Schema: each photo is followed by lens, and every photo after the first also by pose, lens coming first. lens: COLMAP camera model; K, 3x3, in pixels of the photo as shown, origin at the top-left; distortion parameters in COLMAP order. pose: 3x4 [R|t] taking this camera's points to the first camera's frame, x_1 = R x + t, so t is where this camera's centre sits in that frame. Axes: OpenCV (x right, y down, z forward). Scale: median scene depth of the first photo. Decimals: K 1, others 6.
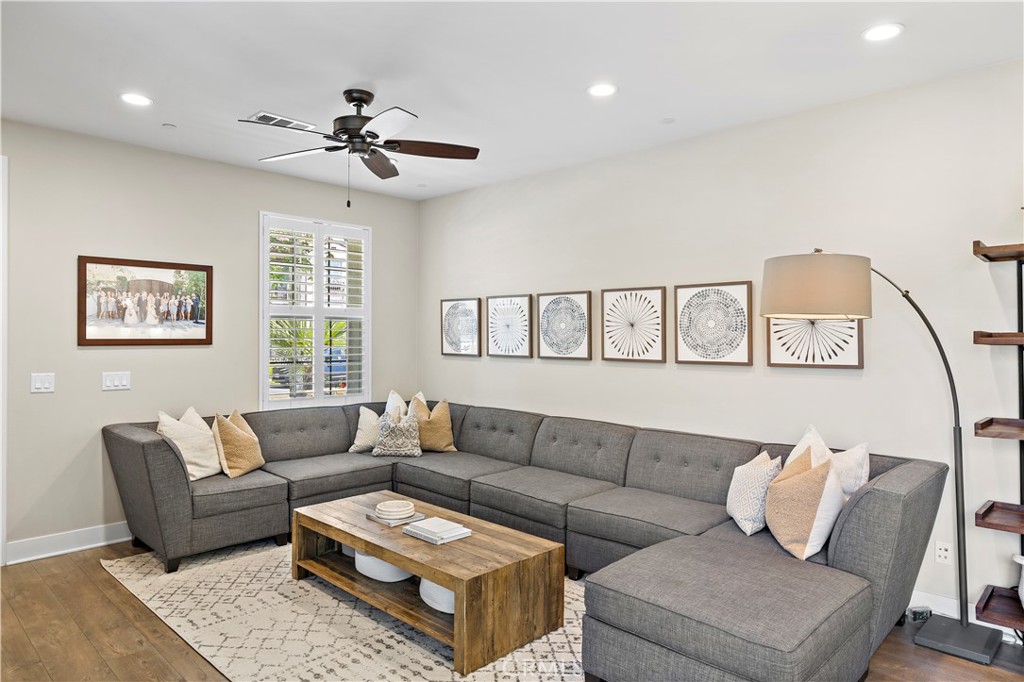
lens RADIAL K [[638.2, 0, 540.7], [0, 638.2, 339.4], [0, 0, 1]] dist [-0.003078, -0.000787]
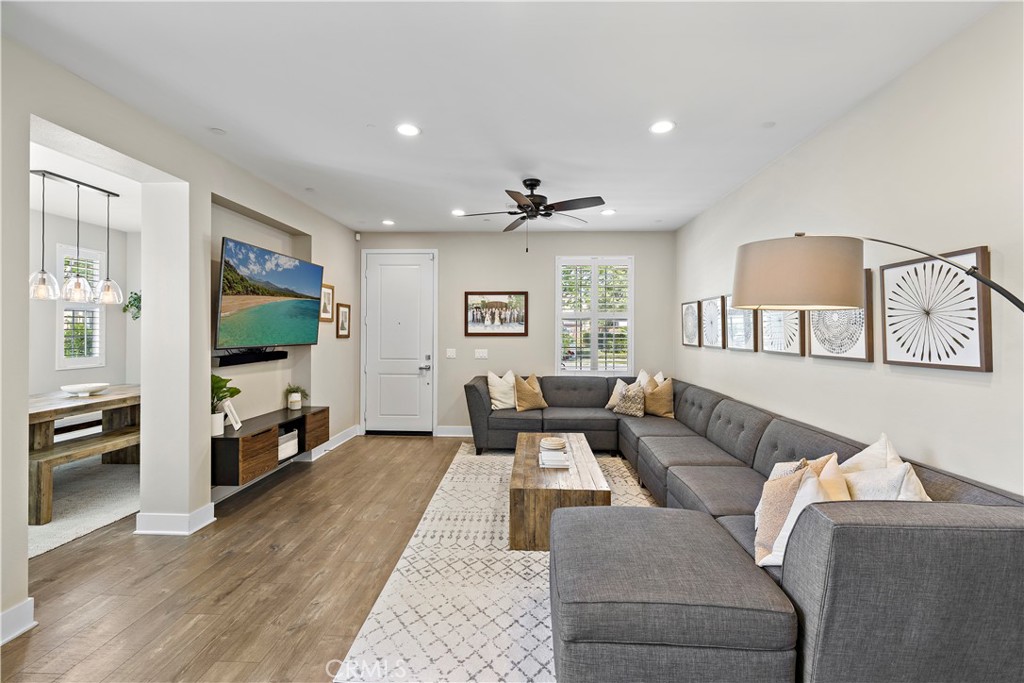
lens RADIAL K [[445.3, 0, 514.4], [0, 445.3, 332.0], [0, 0, 1]] dist [-0.001302, -0.000019]
pose [[0.647610, -0.001145, -0.761971, 0.455806], [-0.002251, 0.999992, -0.003416, 0.001510], [0.761969, 0.003928, 0.647602, 0.196341]]
